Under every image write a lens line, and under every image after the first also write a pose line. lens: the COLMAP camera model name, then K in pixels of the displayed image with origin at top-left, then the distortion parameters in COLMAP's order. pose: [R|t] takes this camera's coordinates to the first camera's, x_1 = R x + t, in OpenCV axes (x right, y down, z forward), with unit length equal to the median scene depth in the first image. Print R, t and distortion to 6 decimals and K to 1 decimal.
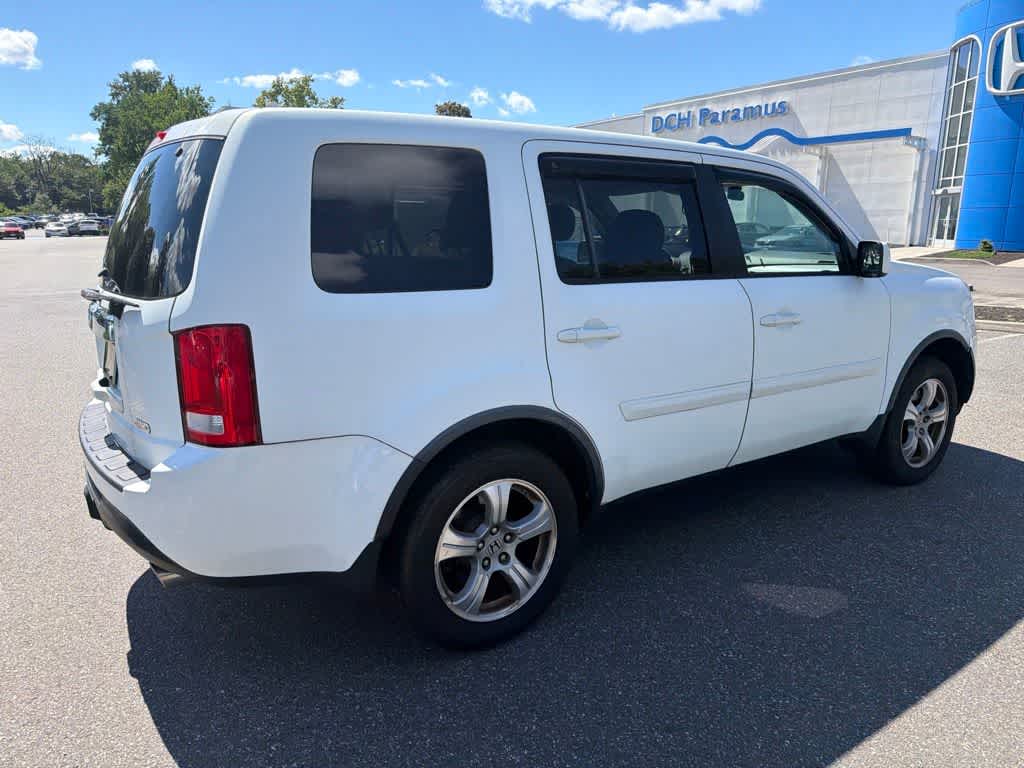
lens RADIAL K [[726.6, 0, 507.2], [0, 726.6, 392.4], [0, 0, 1]] dist [0.009090, -0.016163]
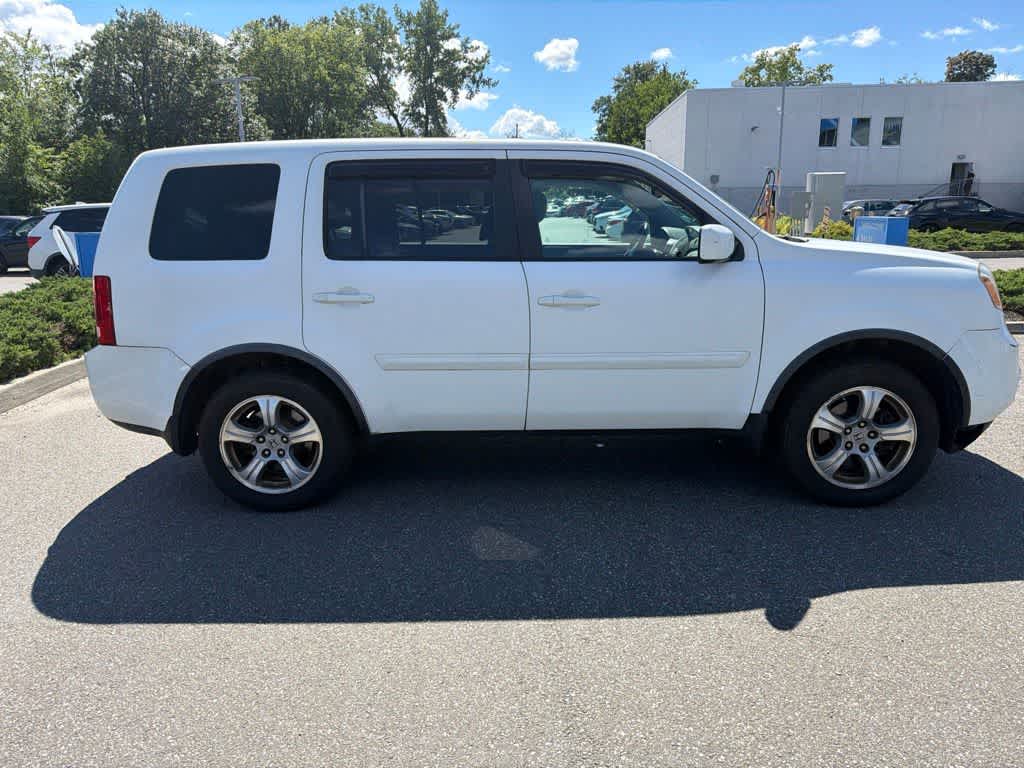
lens RADIAL K [[725.8, 0, 507.2], [0, 725.8, 383.6], [0, 0, 1]] dist [0.009225, -0.013818]
pose [[0.803538, 0.123685, -0.582262, 0.934791], [-0.112037, 0.992117, 0.056132, -0.028200], [0.584615, 0.020131, 0.811061, 0.087863]]
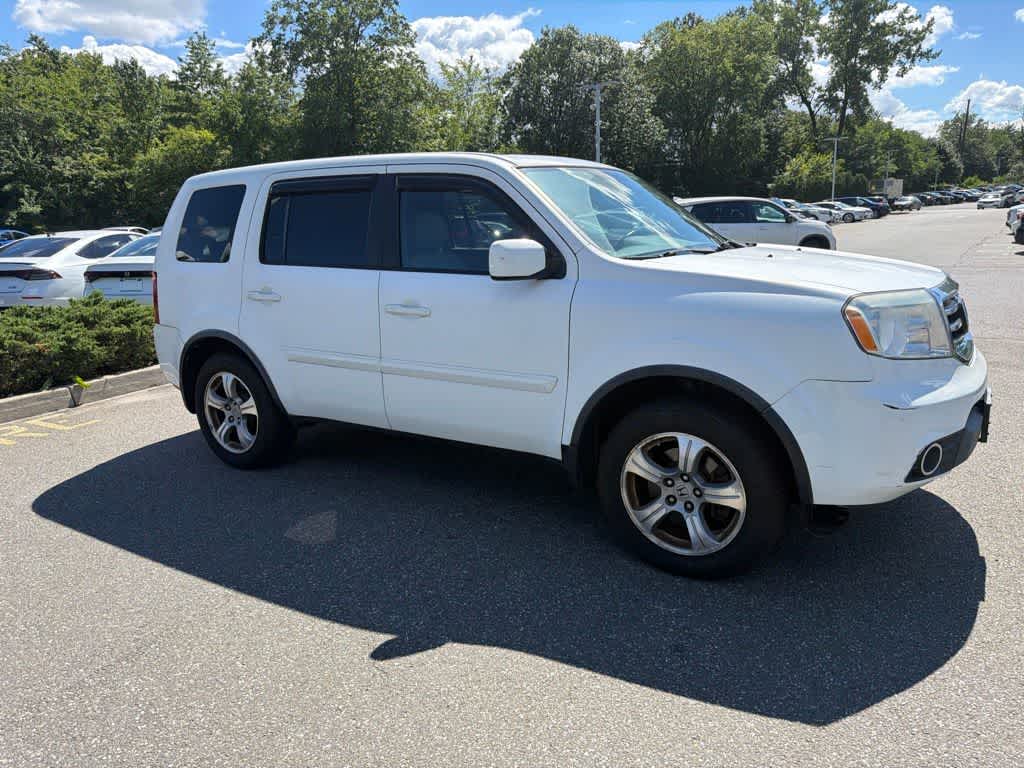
lens RADIAL K [[727.9, 0, 509.5], [0, 727.9, 383.4], [0, 0, 1]] dist [0.007444, -0.010662]
pose [[0.384100, 0.196599, -0.902118, 1.450843], [-0.172627, 0.975129, 0.139010, -0.170515], [0.907010, 0.102336, 0.408485, 0.701730]]
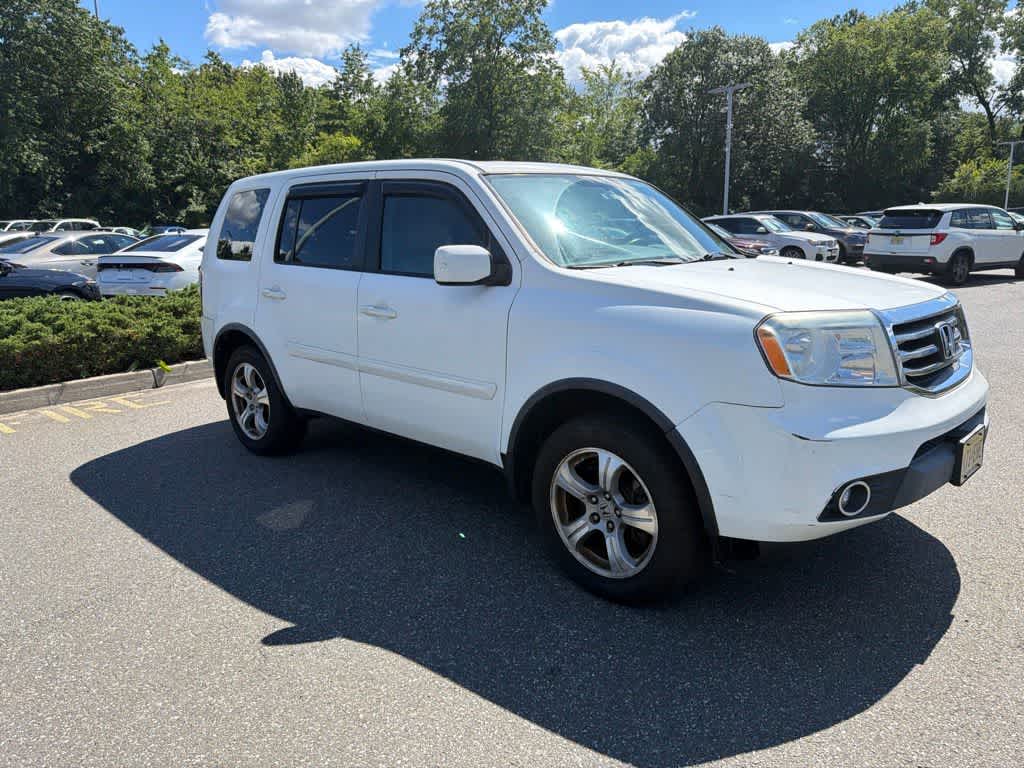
lens RADIAL K [[727.9, 0, 509.5], [0, 727.9, 383.4], [0, 0, 1]] dist [0.007444, -0.010662]
pose [[0.203414, 0.207867, -0.956773, 1.524164], [-0.200486, 0.965340, 0.167104, -0.220869], [0.958346, 0.157828, 0.238038, 0.942560]]
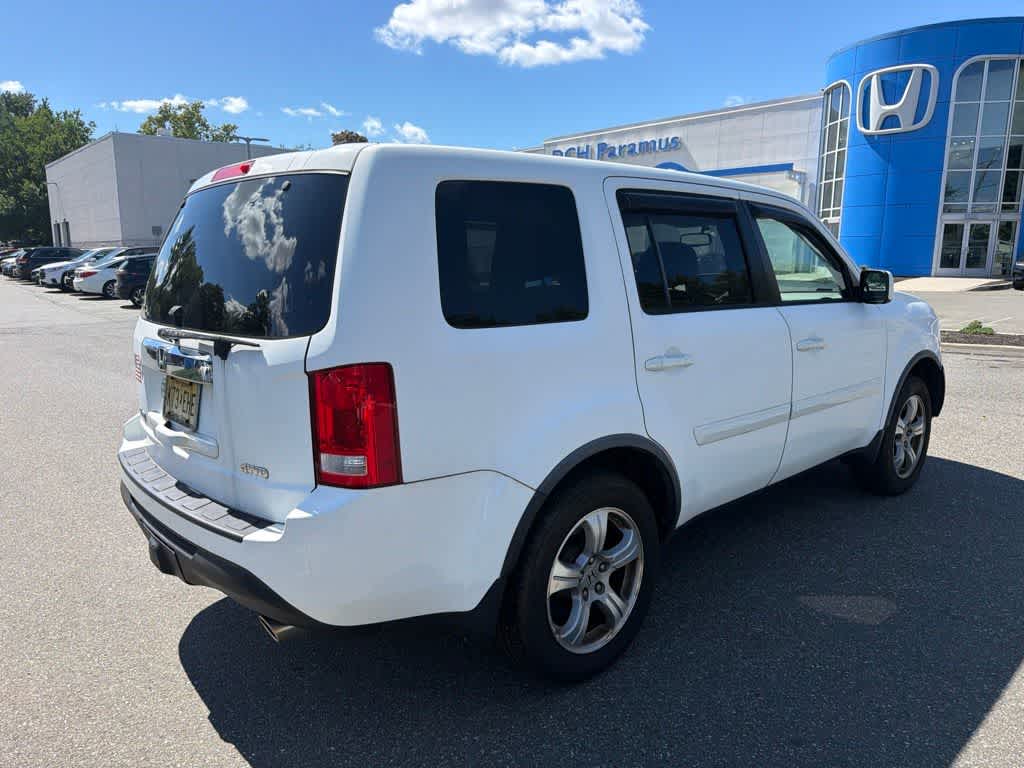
lens RADIAL K [[726.6, 0, 507.2], [0, 726.6, 392.4], [0, 0, 1]] dist [0.009090, -0.016163]
pose [[0.990349, -0.029976, 0.135316, -0.208948], [0.035050, 0.998763, -0.035276, -0.008053], [-0.134091, 0.039679, 0.990174, 0.008030]]
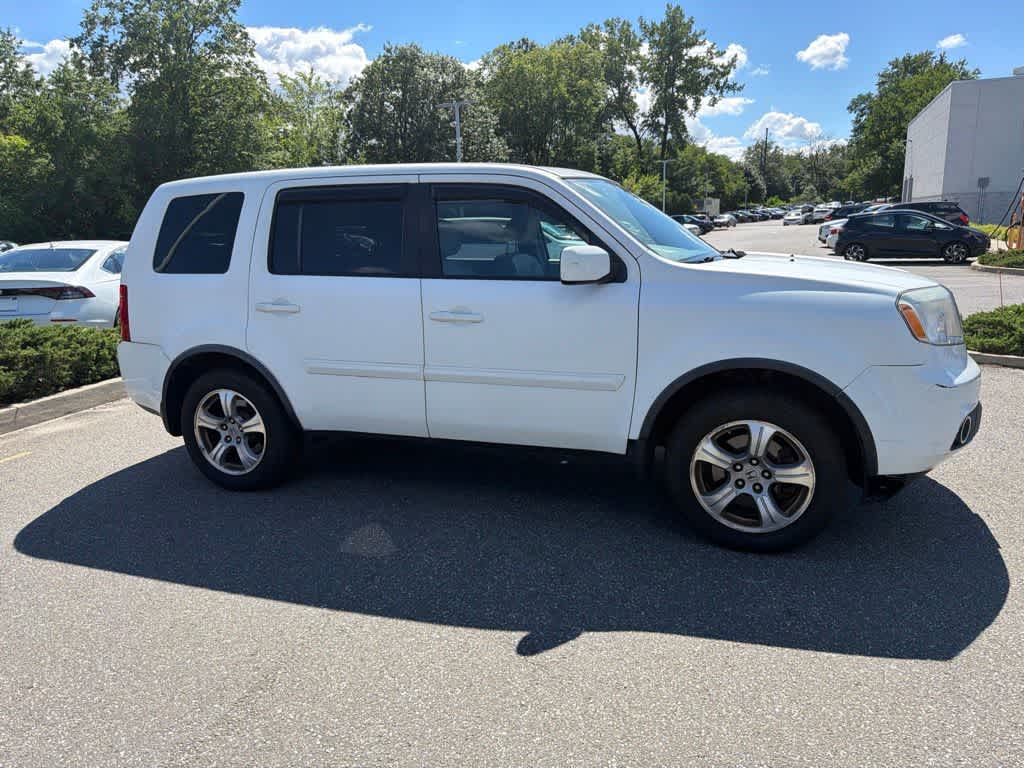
lens RADIAL K [[725.8, 0, 507.2], [0, 725.8, 383.6], [0, 0, 1]] dist [0.009225, -0.013818]
pose [[0.570904, 0.158461, -0.805580, 1.328931], [-0.152869, 0.984556, 0.085330, -0.105062], [0.806660, 0.074433, 0.586311, 0.419500]]
